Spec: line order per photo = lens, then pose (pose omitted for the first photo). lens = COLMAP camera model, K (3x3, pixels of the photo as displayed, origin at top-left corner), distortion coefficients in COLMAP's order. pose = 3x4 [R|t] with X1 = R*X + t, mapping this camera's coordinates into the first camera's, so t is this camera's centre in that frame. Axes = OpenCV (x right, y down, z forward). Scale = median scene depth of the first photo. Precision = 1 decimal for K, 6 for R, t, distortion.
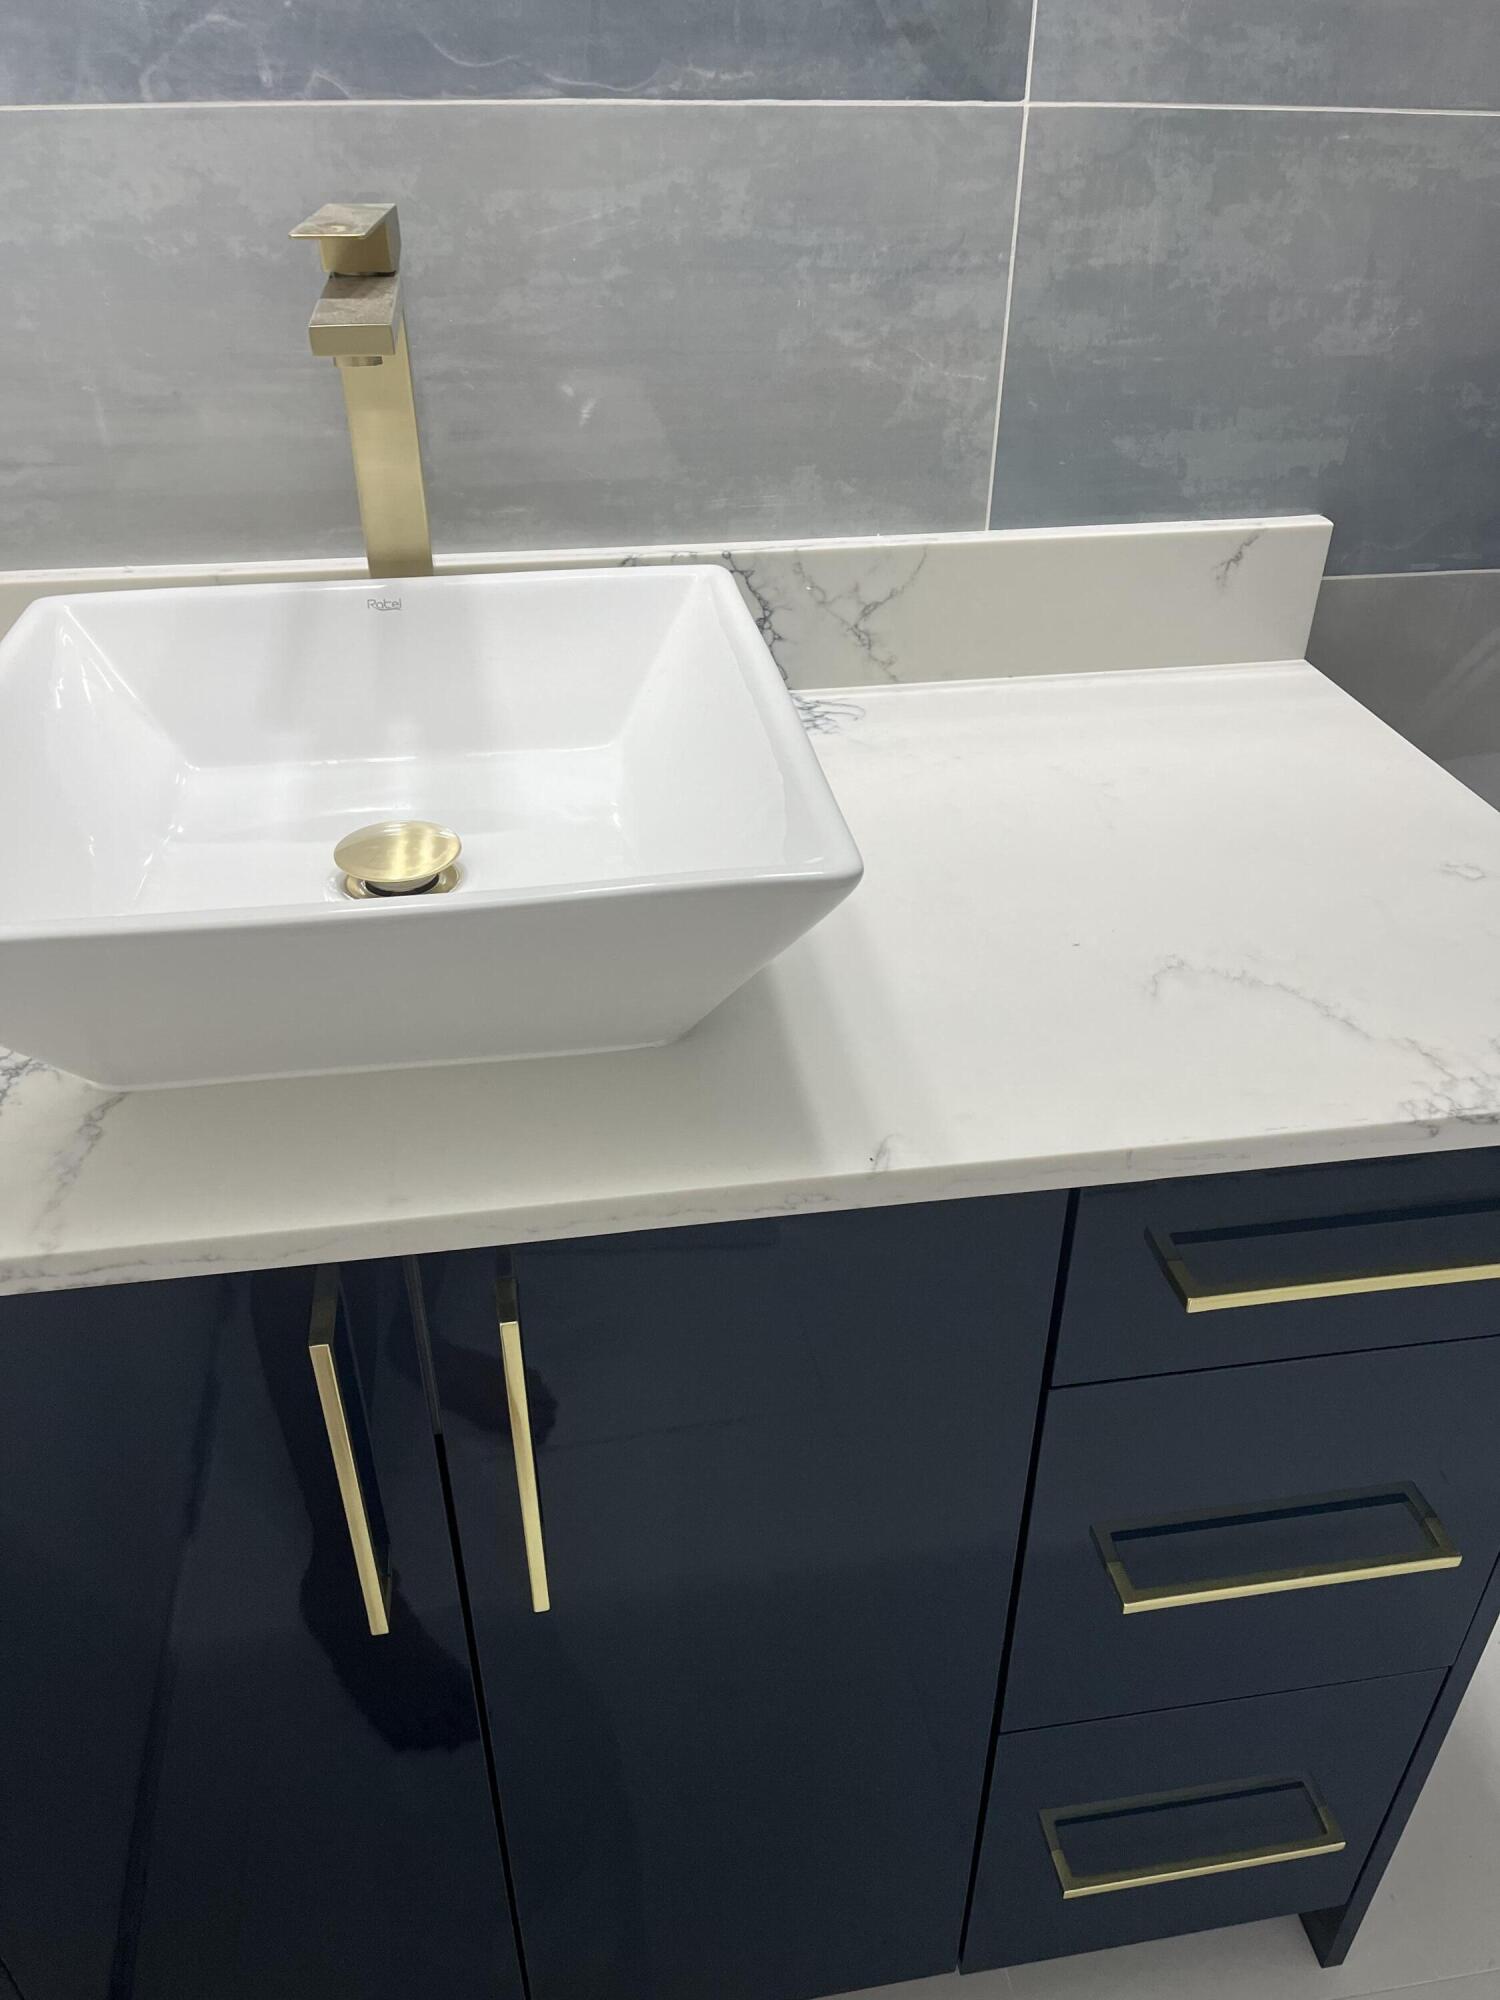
lens RADIAL K [[1517.5, 0, 749.5], [0, 1517.5, 996.9], [0, 0, 1]] dist [0.027785, -0.003365]
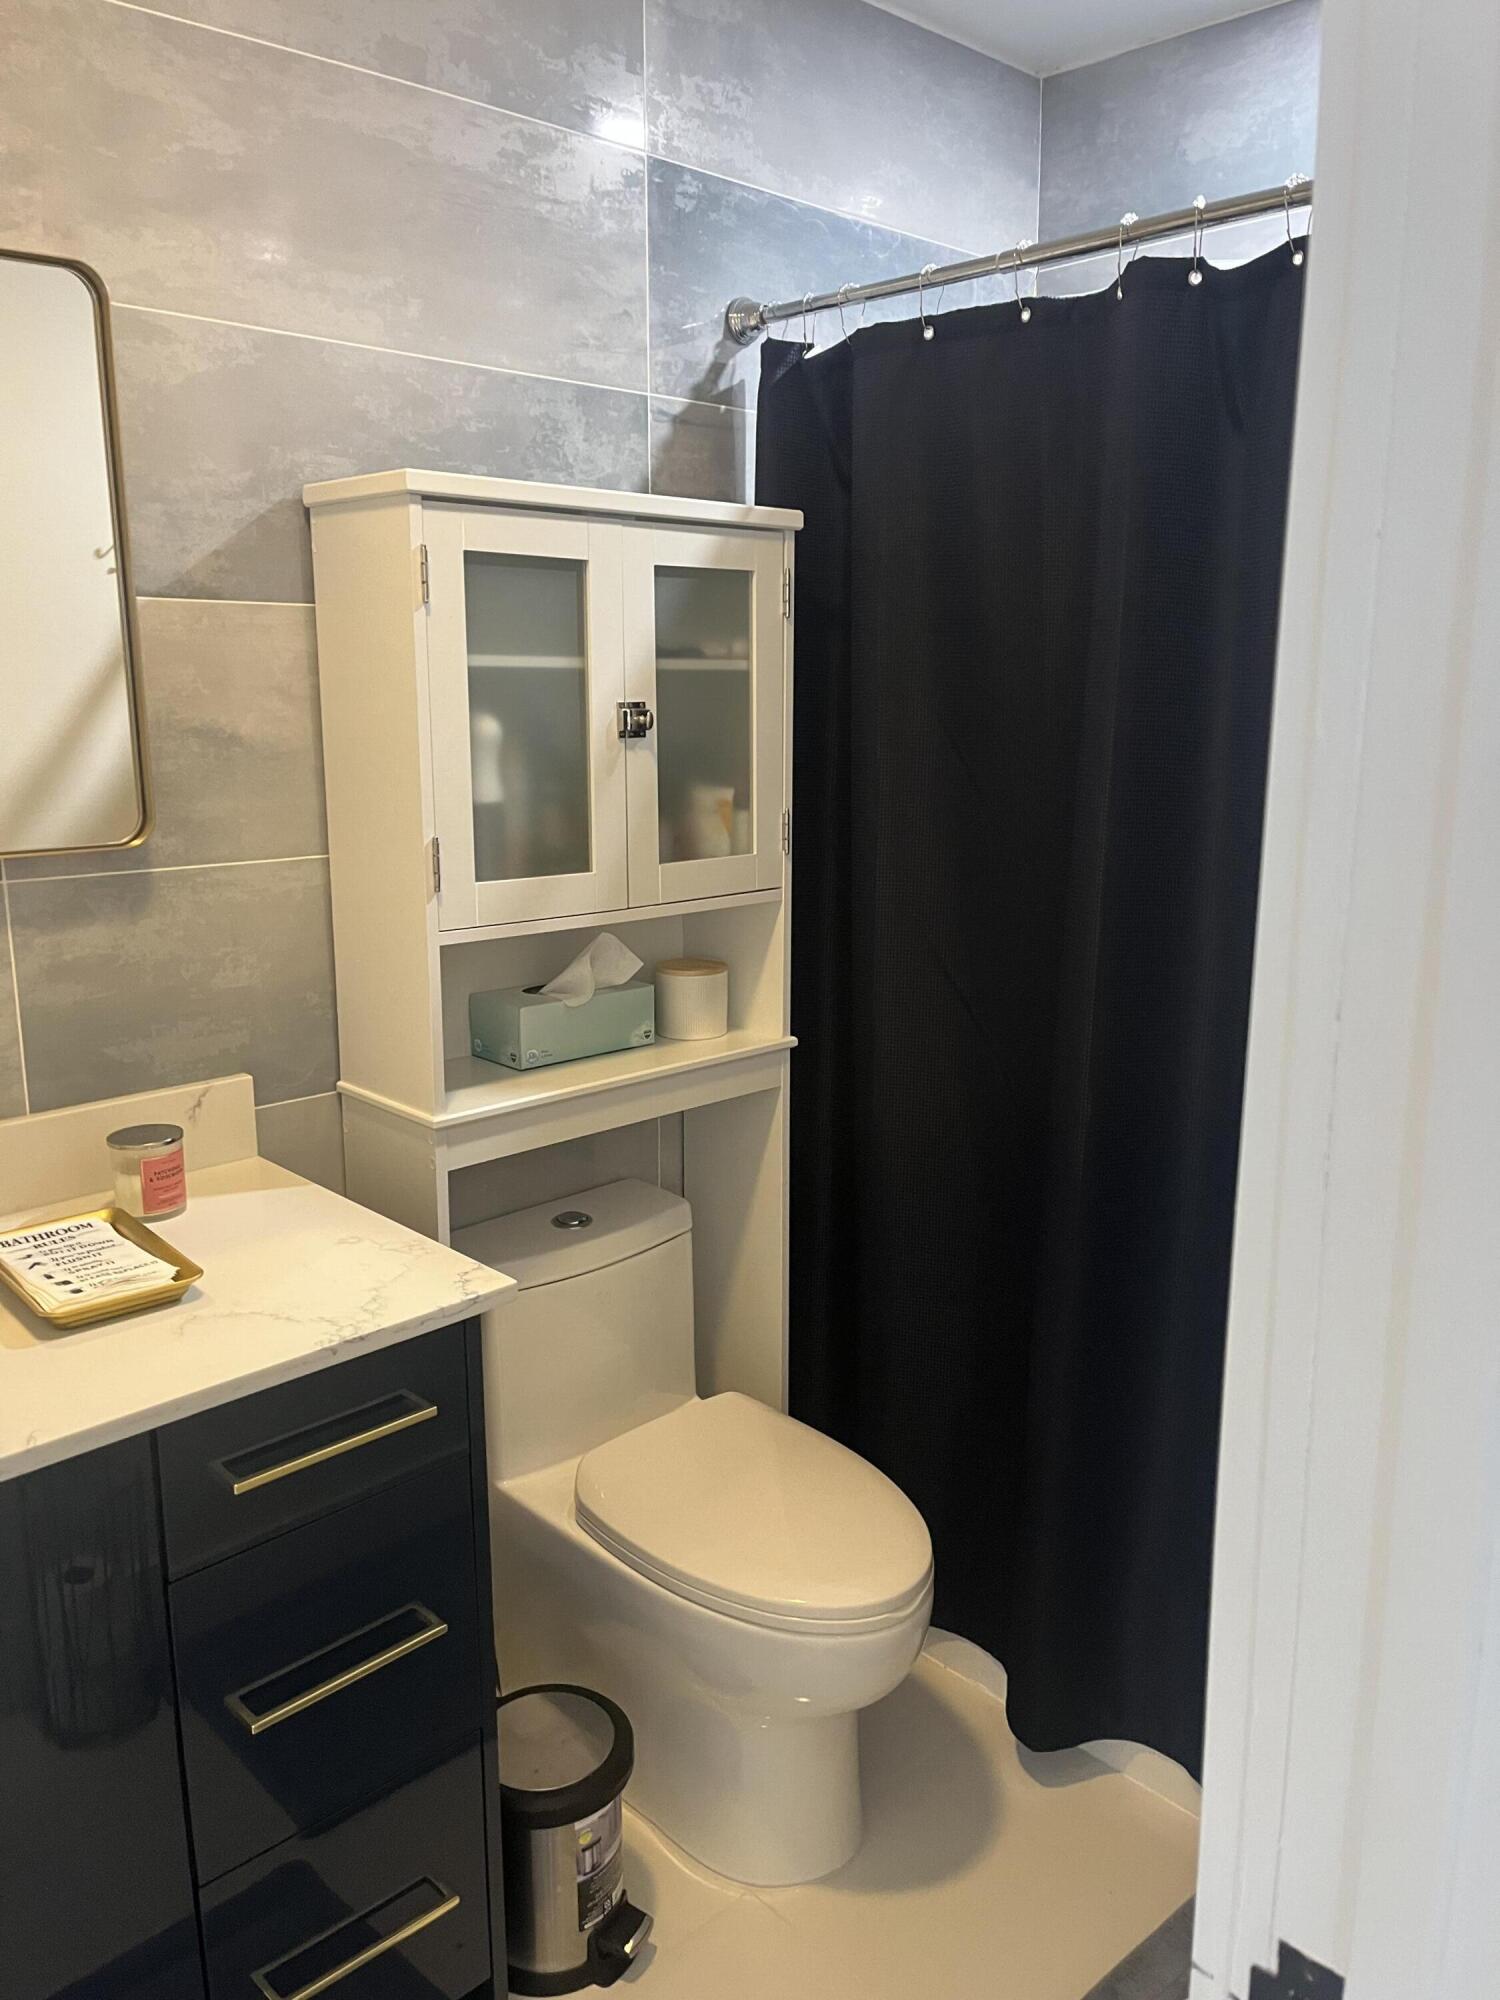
lens RADIAL K [[1517.5, 0, 746.6], [0, 1517.5, 1000.8], [0, 0, 1]] dist [0.027785, -0.003365]
pose [[0.819992, -0.125907, 0.558355, -0.105273], [0.316649, 0.912418, -0.259280, 0.238539], [-0.476808, 0.389410, 0.788044, -0.662783]]
